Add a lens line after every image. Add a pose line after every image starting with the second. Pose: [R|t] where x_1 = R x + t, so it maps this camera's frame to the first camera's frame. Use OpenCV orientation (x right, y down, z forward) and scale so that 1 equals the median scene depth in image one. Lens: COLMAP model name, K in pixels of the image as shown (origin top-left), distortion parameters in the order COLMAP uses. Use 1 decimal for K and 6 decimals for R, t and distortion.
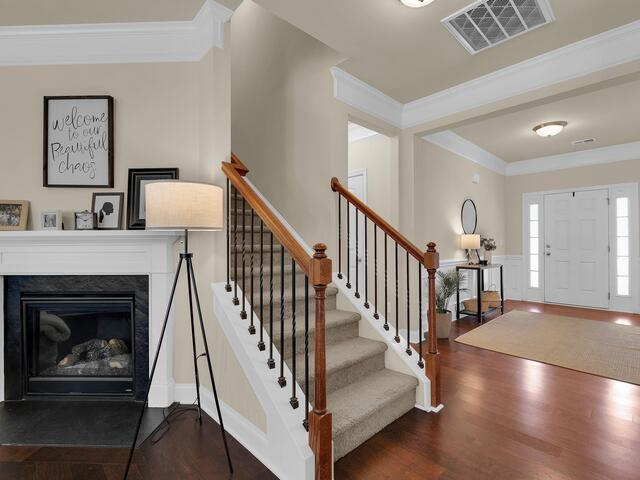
lens RADIAL K [[320.9, 0, 322.6], [0, 320.9, 239.9], [0, 0, 1]] dist [-0.002000, -0.000957]
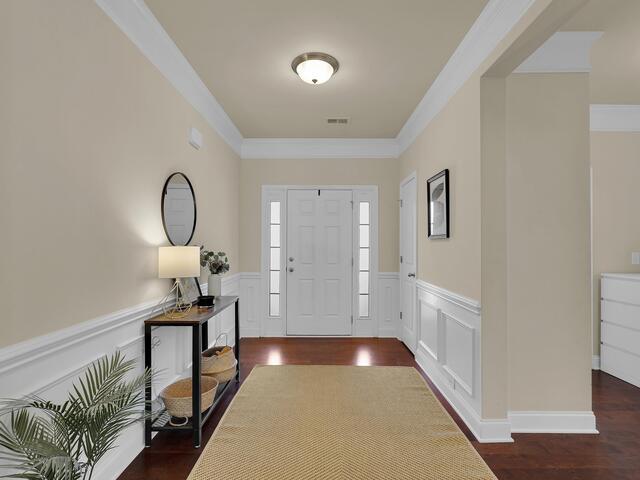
lens RADIAL K [[320.9, 0, 322.6], [0, 320.9, 239.9], [0, 0, 1]] dist [-0.002000, -0.000957]
pose [[0.695538, 0.015252, 0.718327, 0.547460], [-0.009765, 0.999883, -0.011776, -0.043688], [-0.718423, 0.001176, 0.695606, 1.071912]]
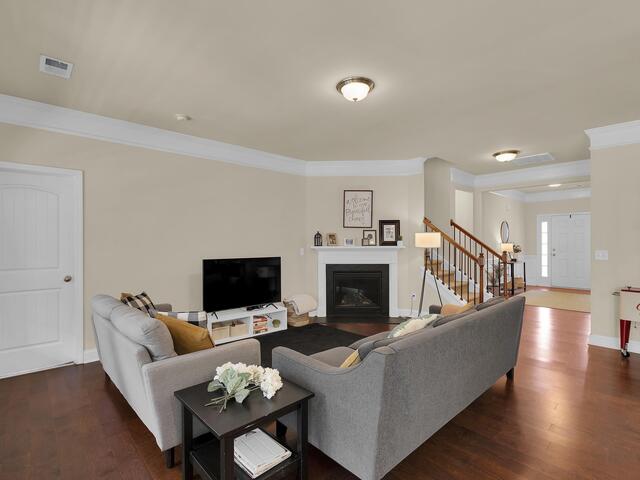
lens RADIAL K [[320.9, 0, 322.6], [0, 320.9, 239.9], [0, 0, 1]] dist [-0.002000, -0.000957]
pose [[0.999897, 0.002561, -0.014095, -0.944748], [-0.002500, 0.999988, 0.004310, -0.078040], [0.014106, -0.004274, 0.999891, -1.360160]]
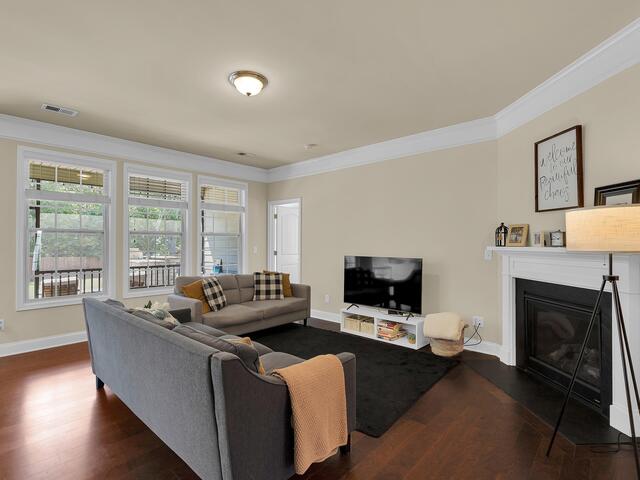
lens RADIAL K [[328.9, 0, 308.0], [0, 328.9, 239.5], [0, 0, 1]] dist [-0.001735, -0.000677]
pose [[0.046228, -0.008319, -0.998896, 0.396639], [0.004281, 0.999958, -0.008130, -0.046629], [0.998922, -0.003901, 0.046262, 0.014814]]
